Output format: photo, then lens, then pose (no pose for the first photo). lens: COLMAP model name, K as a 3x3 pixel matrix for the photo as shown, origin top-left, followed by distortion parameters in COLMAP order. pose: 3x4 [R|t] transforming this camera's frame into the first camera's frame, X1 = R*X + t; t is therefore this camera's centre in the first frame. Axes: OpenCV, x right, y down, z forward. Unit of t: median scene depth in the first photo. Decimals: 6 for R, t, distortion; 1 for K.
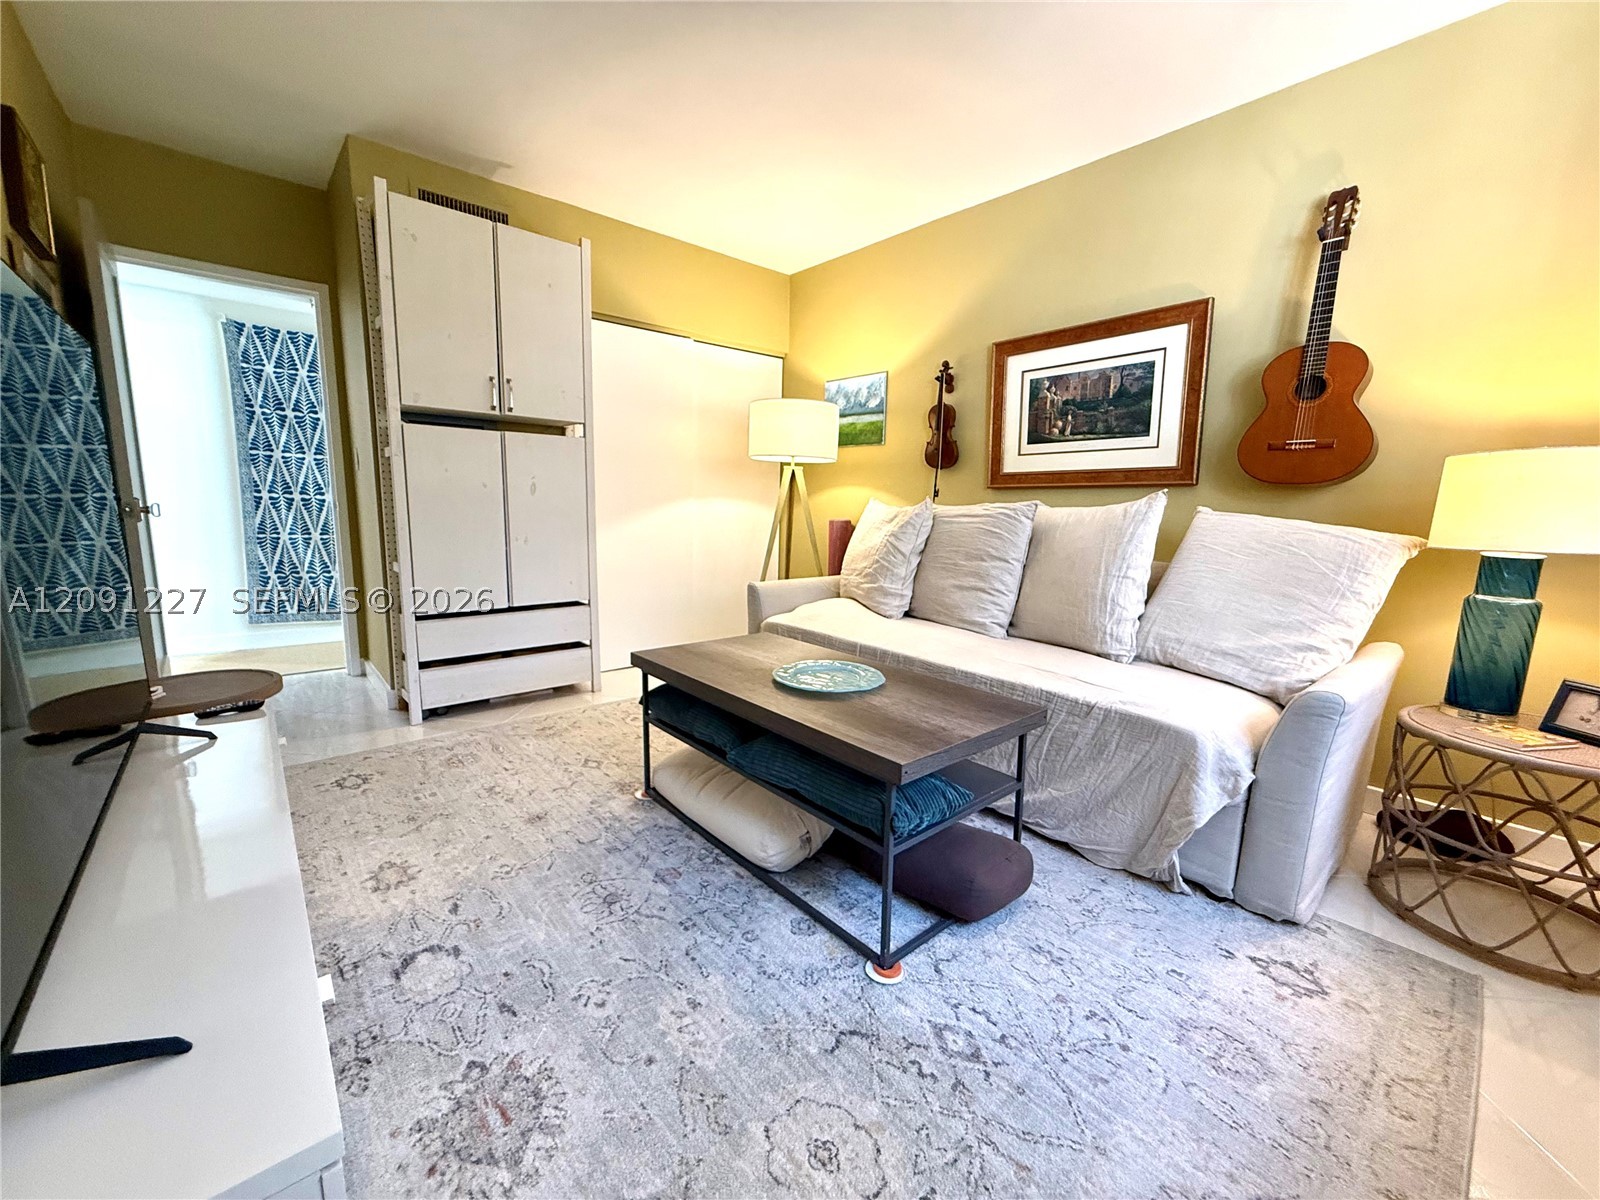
lens RADIAL K [[649.0, 0, 800.2], [0, 649.0, 602.6], [0, 0, 1]] dist [0.000622, 0.000080]
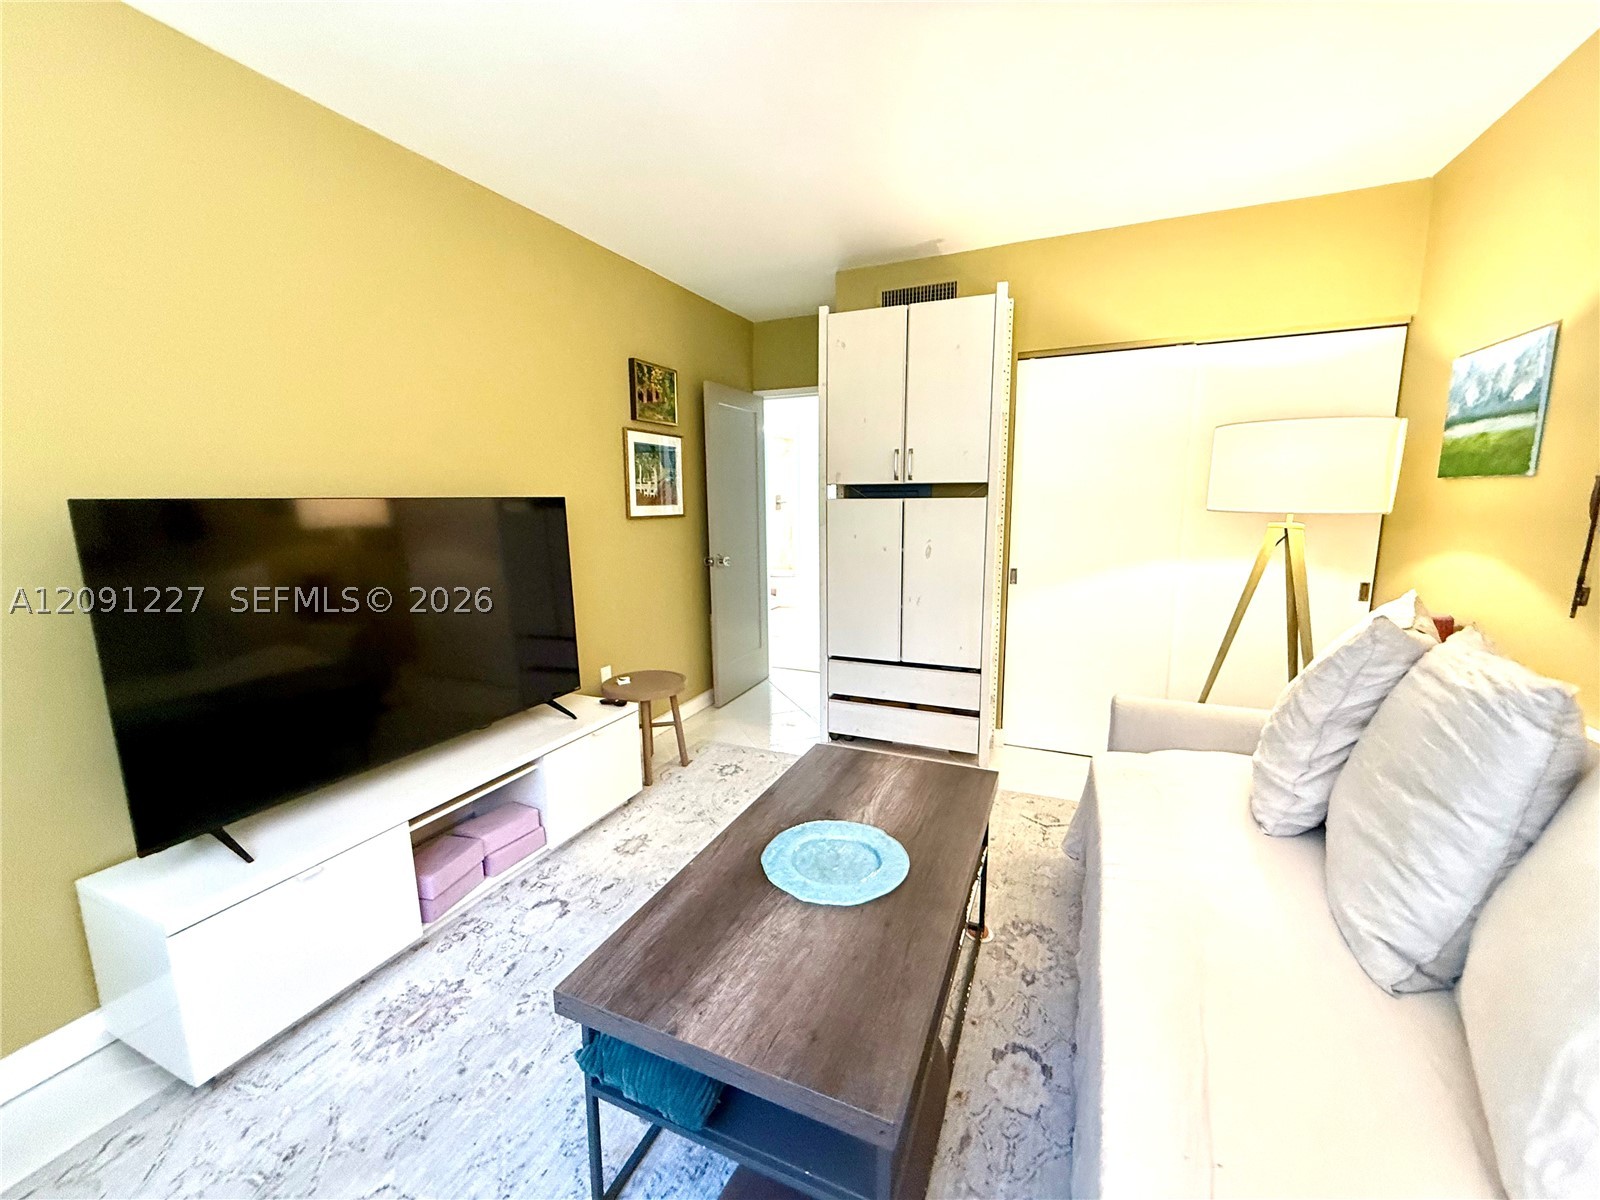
lens RADIAL K [[649.0, 0, 793.6], [0, 649.0, 600.7], [0, 0, 1]] dist [0.000622, 0.000080]
pose [[0.417714, 0.118493, -0.900819, 0.440079], [-0.123686, 0.989646, 0.072824, -0.153263], [0.900120, 0.080999, 0.428045, 0.397994]]
